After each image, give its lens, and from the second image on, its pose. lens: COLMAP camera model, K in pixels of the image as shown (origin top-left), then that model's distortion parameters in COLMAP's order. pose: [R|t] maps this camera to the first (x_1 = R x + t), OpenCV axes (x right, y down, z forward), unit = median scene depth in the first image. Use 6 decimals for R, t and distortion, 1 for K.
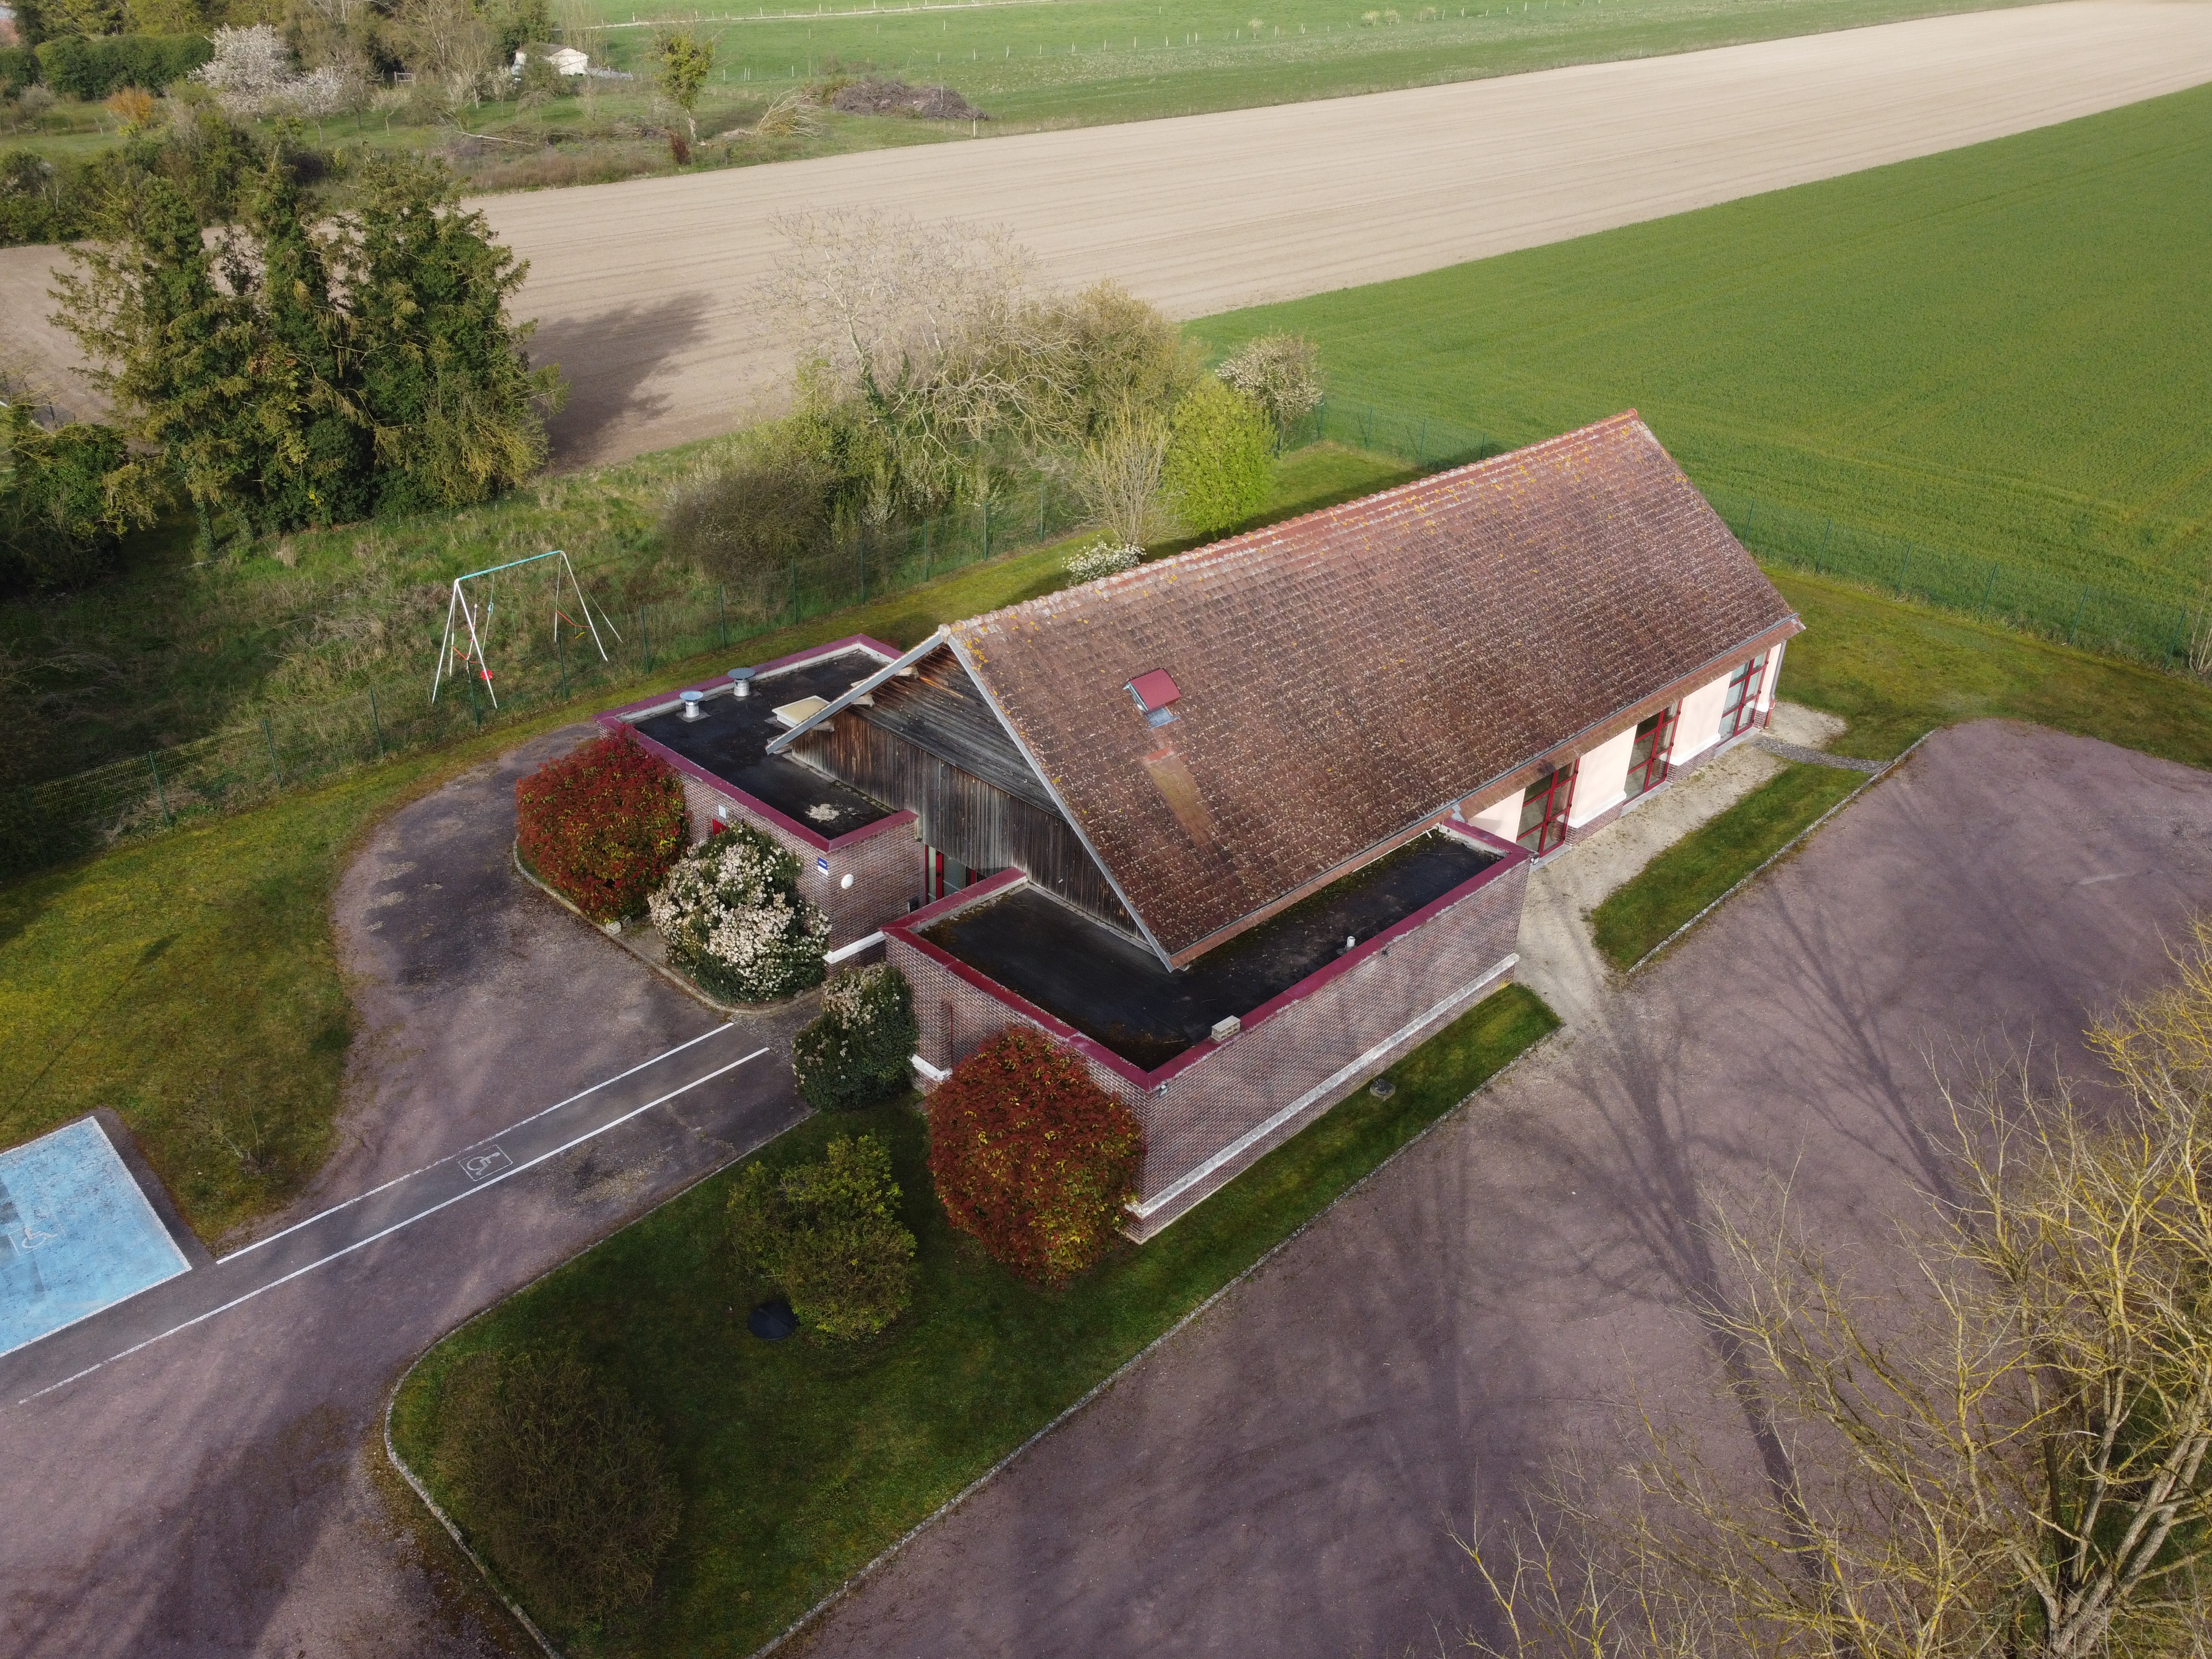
lens RADIAL K [[1669.3, 0, 1095.4], [0, 1669.3, 830.9], [0, 0, 1]] dist [0.024181, -0.039935]
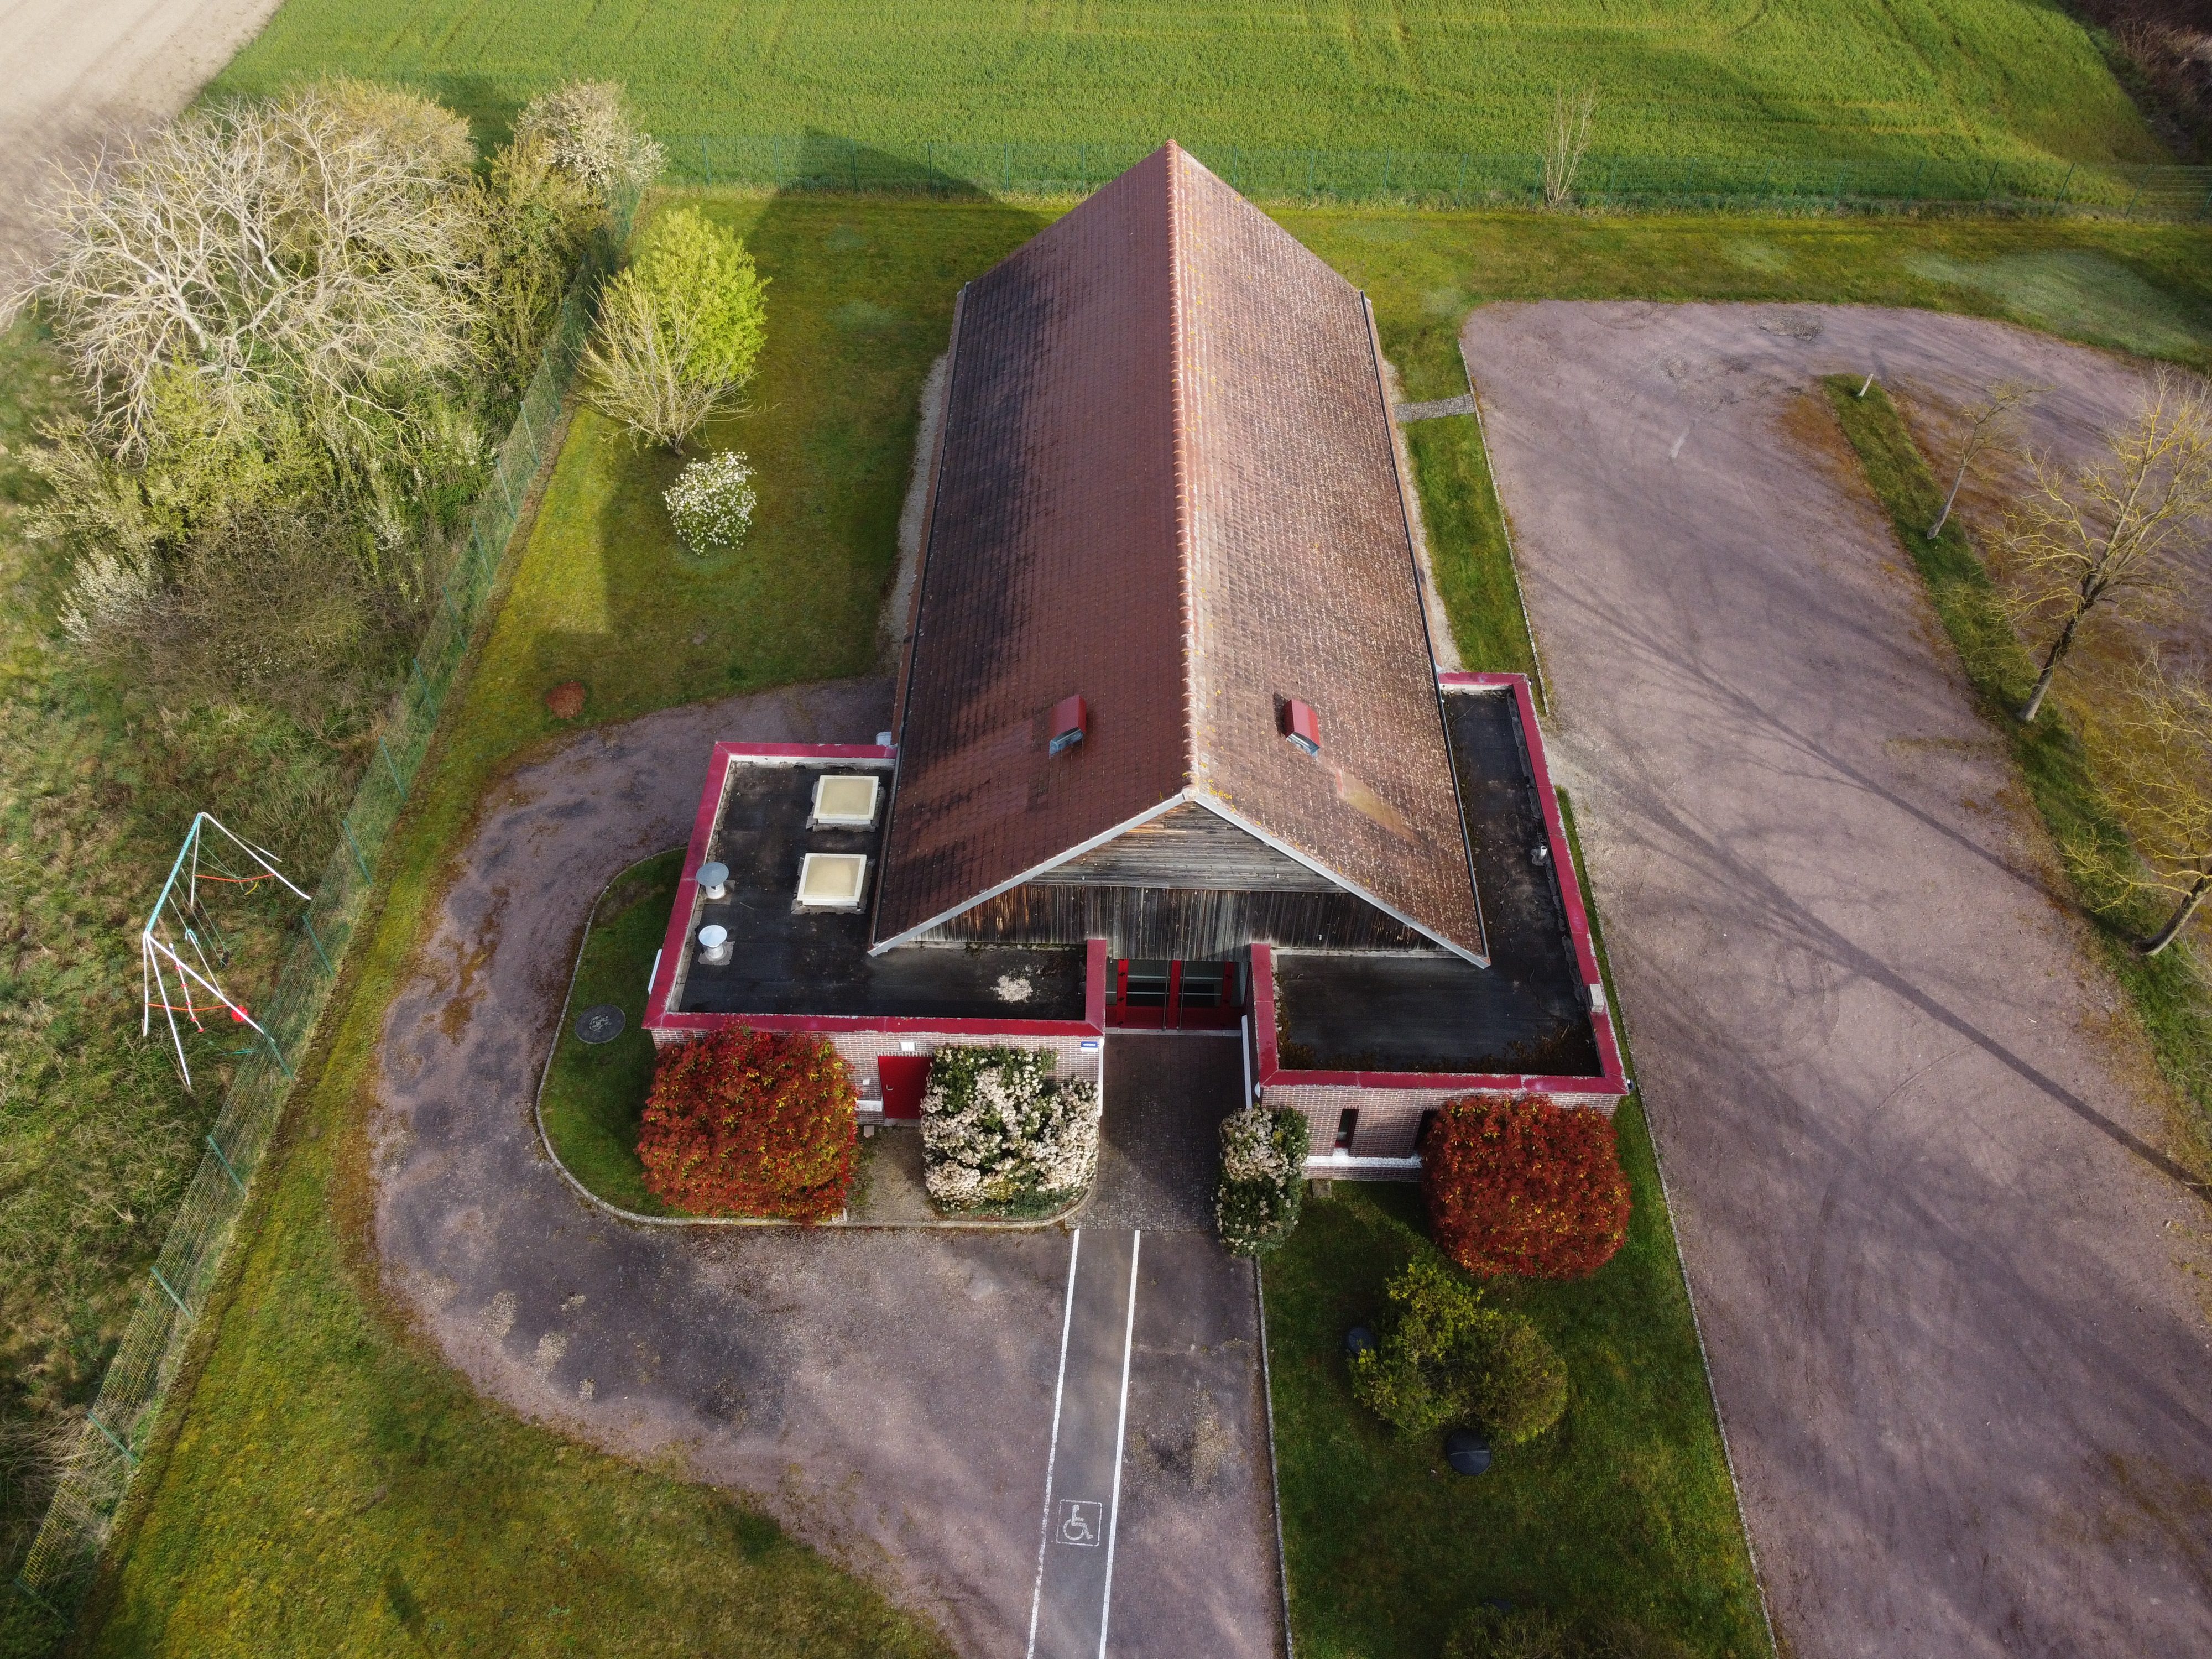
lens RADIAL K [[1669.3, 0, 1095.4], [0, 1669.3, 830.9], [0, 0, 1]] dist [0.024181, -0.039935]
pose [[0.729218, -0.511247, 0.454827, -0.539226], [0.336184, 0.846597, 0.412618, -0.481350], [-0.596005, -0.147983, 0.789227, 0.273664]]
